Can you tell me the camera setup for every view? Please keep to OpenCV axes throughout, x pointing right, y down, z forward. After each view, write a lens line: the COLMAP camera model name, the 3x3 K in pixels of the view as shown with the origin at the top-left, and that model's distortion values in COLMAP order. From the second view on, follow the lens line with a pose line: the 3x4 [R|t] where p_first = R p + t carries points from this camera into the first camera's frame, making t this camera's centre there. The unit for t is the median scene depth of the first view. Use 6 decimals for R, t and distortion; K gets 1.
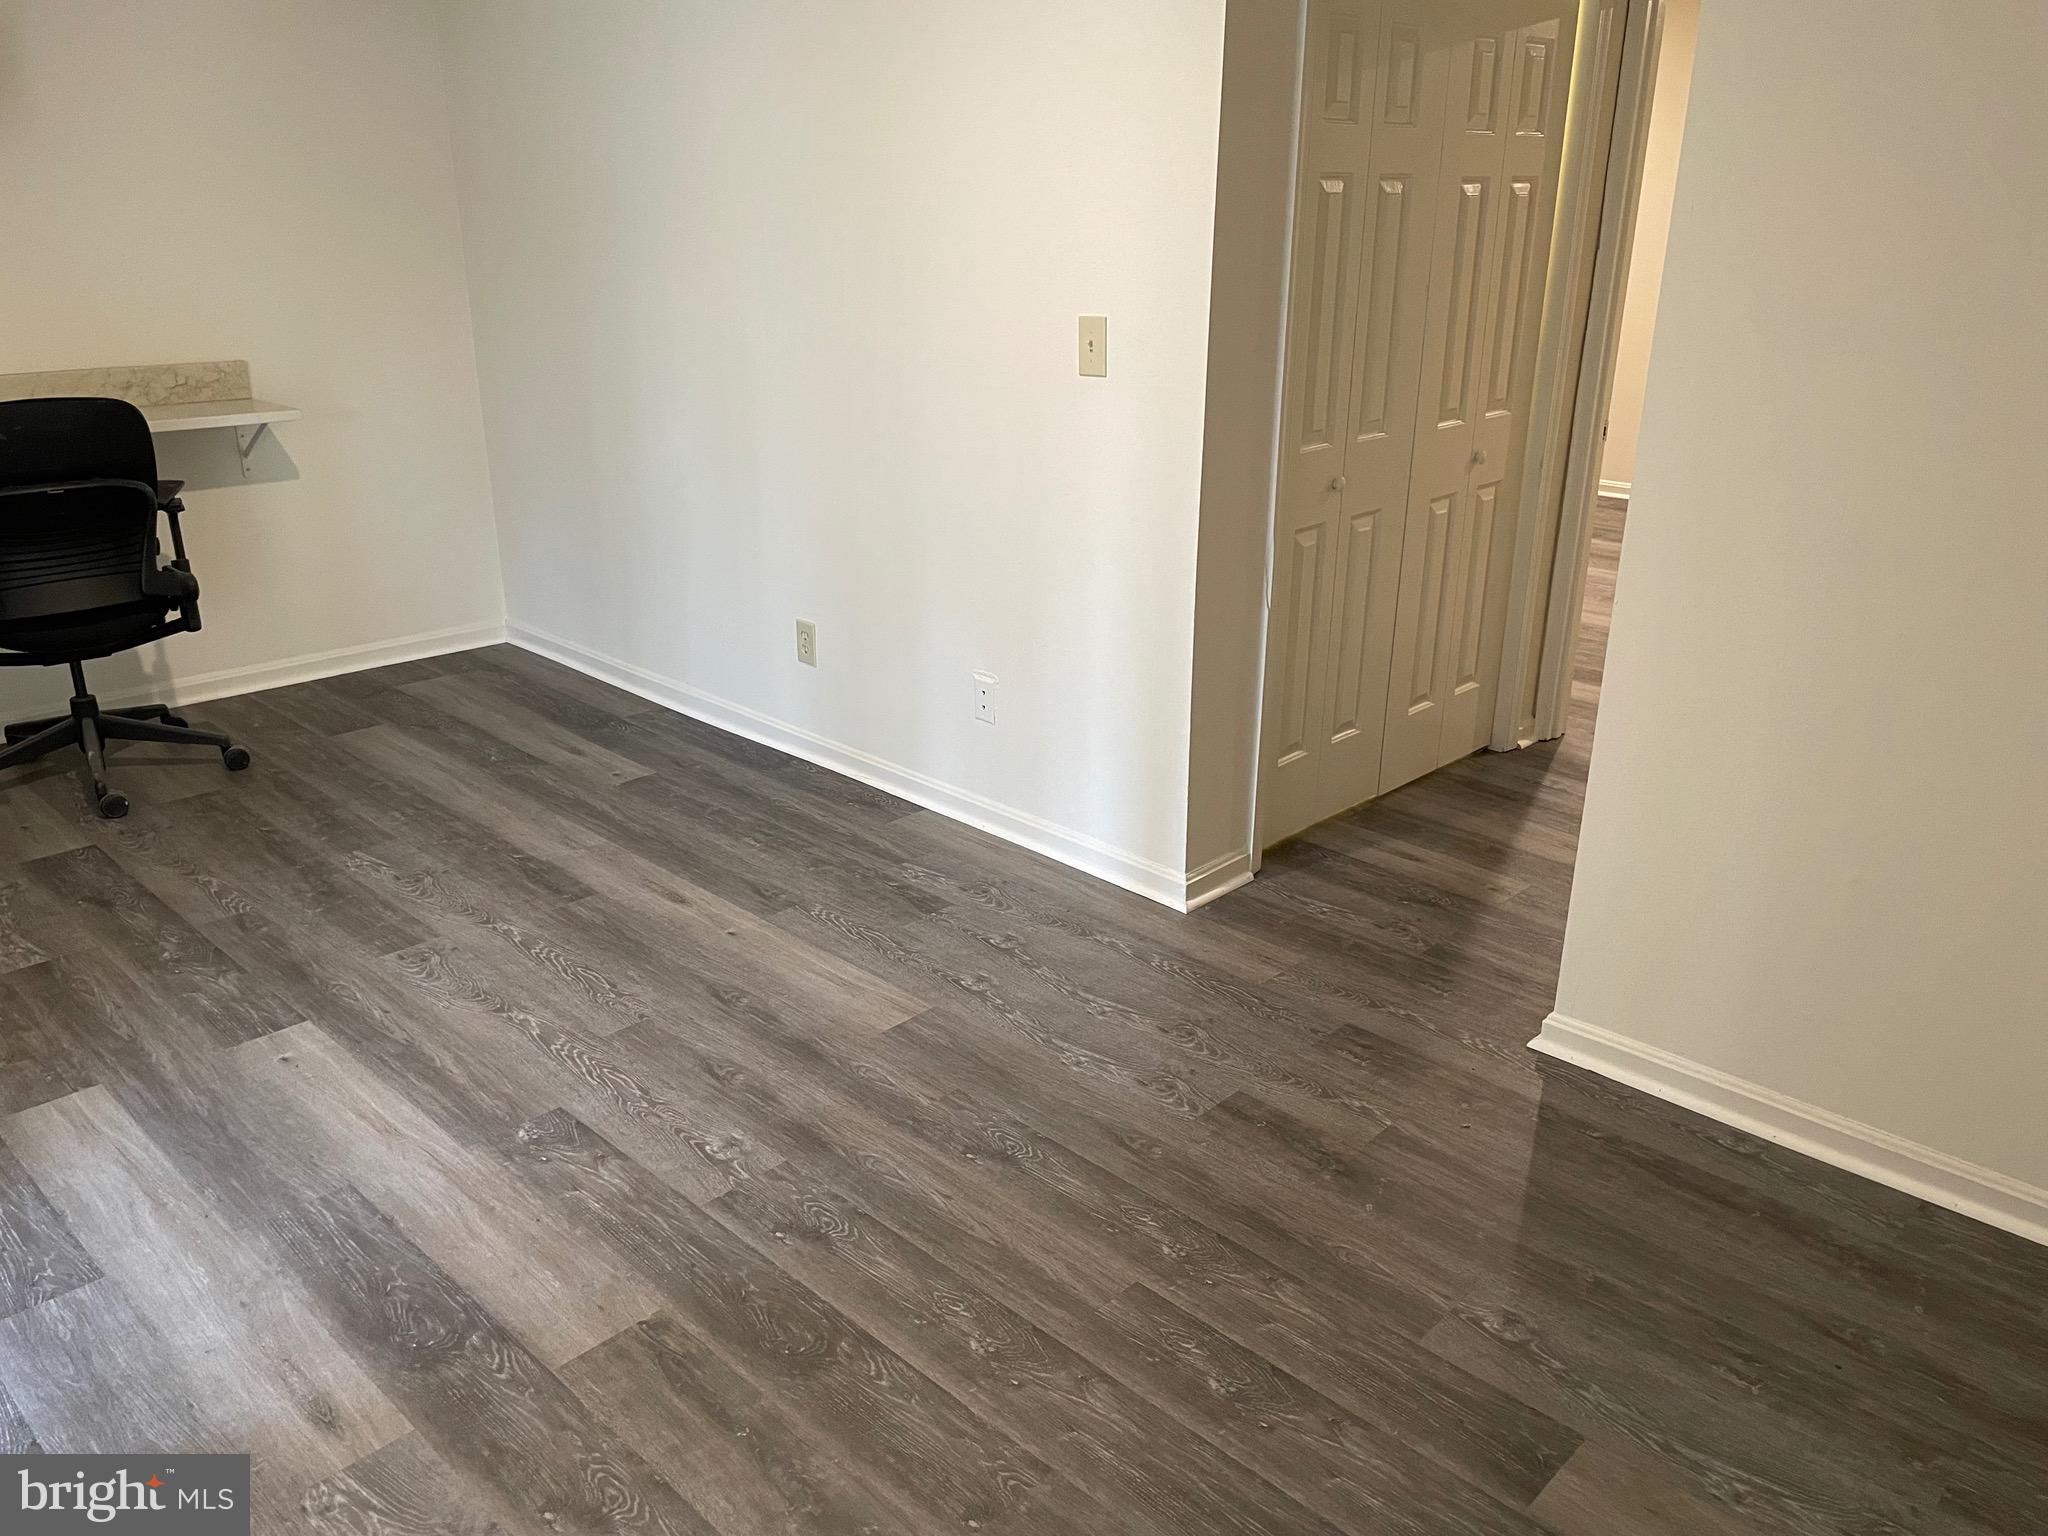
lens RADIAL K [[1548.4, 0, 1027.9], [0, 1548.4, 762.8], [0, 0, 1]] dist [0.090018, -0.119406]
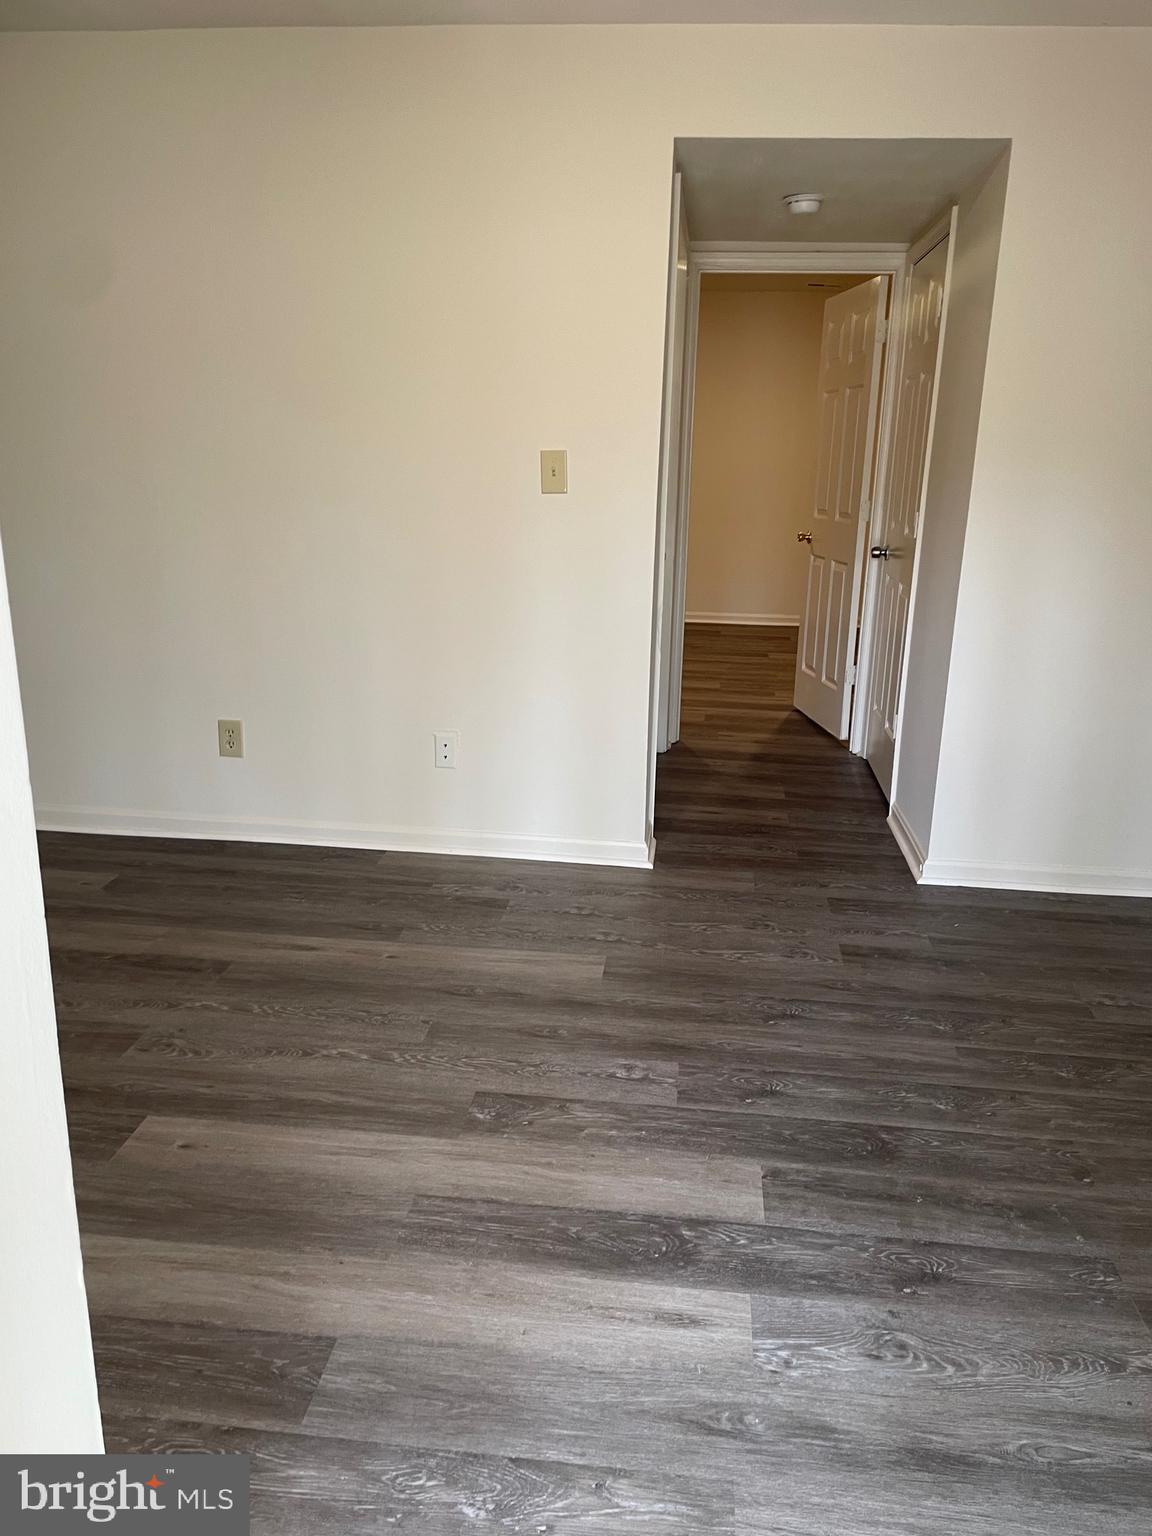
lens RADIAL K [[1161.3, 0, 582.1], [0, 1161.3, 772.1], [0, 0, 1]] dist [0.090018, -0.119406]
pose [[0.791625, -0.153788, 0.591337, -0.718578], [0.195823, 0.980613, -0.007123, 0.007605], [-0.578777, 0.121436, 0.806393, 0.219940]]
